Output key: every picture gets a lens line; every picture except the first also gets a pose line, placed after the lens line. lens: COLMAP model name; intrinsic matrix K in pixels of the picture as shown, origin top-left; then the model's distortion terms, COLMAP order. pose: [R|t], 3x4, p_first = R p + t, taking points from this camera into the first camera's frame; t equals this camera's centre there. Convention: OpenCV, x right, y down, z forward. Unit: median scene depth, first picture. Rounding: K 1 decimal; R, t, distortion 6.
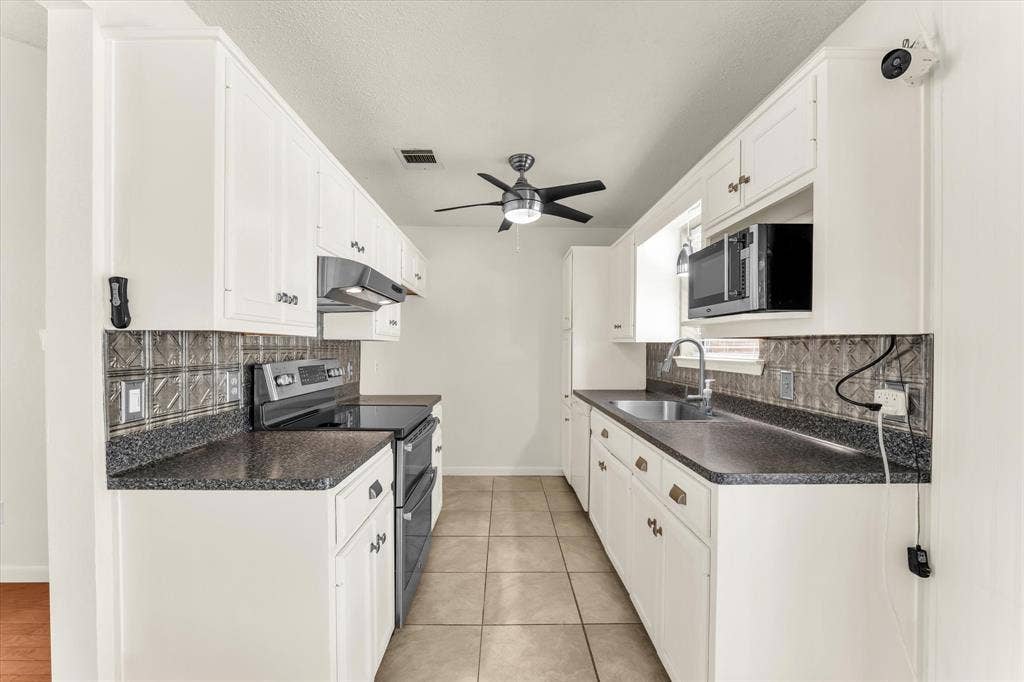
lens RADIAL K [[430.6, 0, 513.0], [0, 430.6, 346.0], [0, 0, 1]] dist [-0.014159, 0.000004]
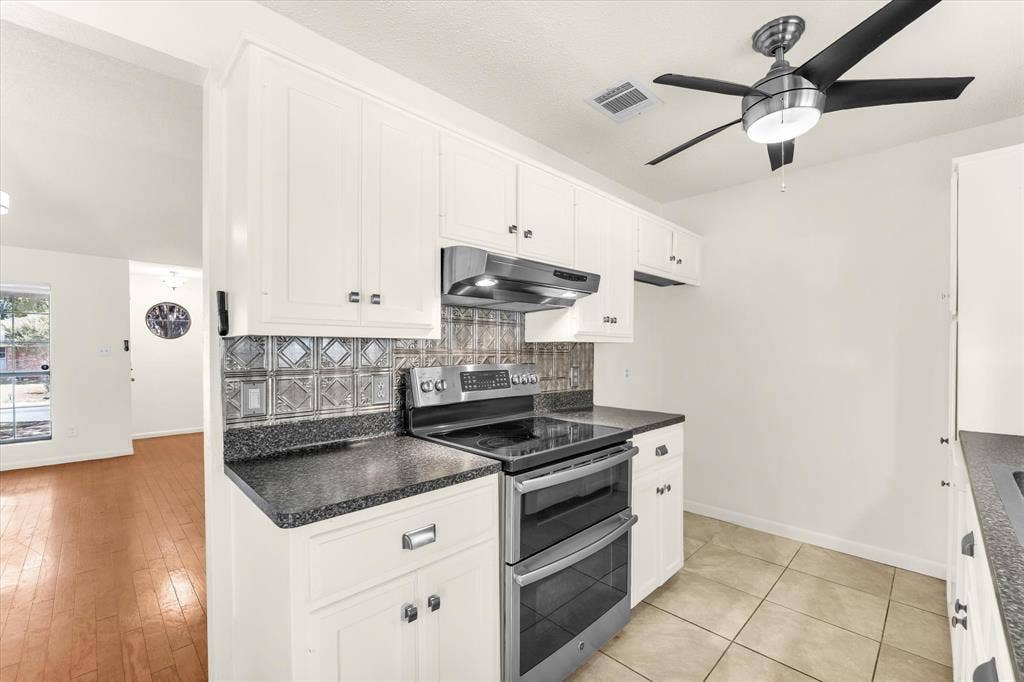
lens RADIAL K [[430.6, 0, 510.4], [0, 430.6, 349.4], [0, 0, 1]] dist [-0.014159, 0.000004]
pose [[0.684413, -0.003844, -0.729084, 0.202948], [0.005407, 0.999985, -0.000197, 0.000536], [0.729074, -0.003807, 0.684424, 0.349379]]
